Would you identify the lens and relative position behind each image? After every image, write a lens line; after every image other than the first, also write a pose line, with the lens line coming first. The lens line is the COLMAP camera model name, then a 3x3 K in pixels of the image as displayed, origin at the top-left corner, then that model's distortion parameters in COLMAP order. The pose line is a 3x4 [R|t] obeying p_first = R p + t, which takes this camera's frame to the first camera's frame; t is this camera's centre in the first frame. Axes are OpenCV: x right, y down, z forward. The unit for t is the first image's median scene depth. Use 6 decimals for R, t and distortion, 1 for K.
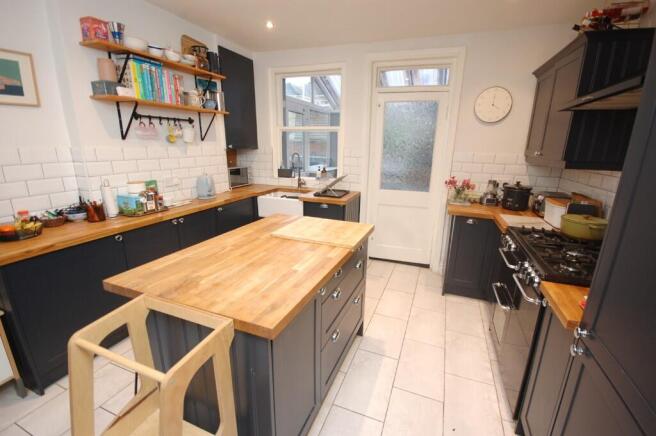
lens RADIAL K [[287.1, 0, 328.0], [0, 287.1, 218.0], [0, 0, 1]] dist [0.000414, 0.000023]
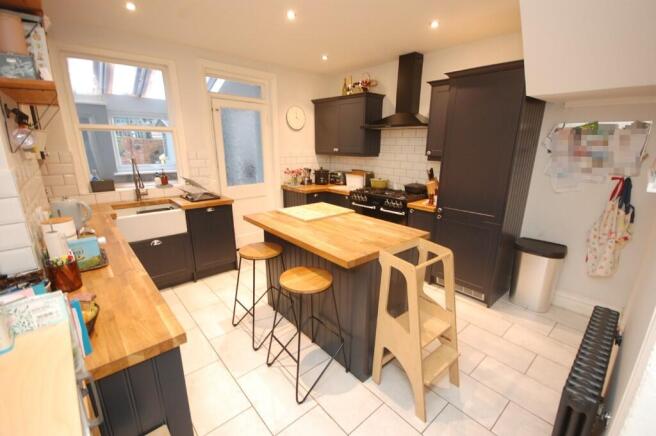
lens RADIAL K [[287.1, 0, 328.0], [0, 287.1, 218.0], [0, 0, 1]] dist [0.000414, 0.000023]
pose [[0.480596, -0.236371, 0.844486, -1.048229], [0.224889, 0.964005, 0.141840, -0.097458], [-0.847616, 0.121748, 0.516454, 0.218827]]
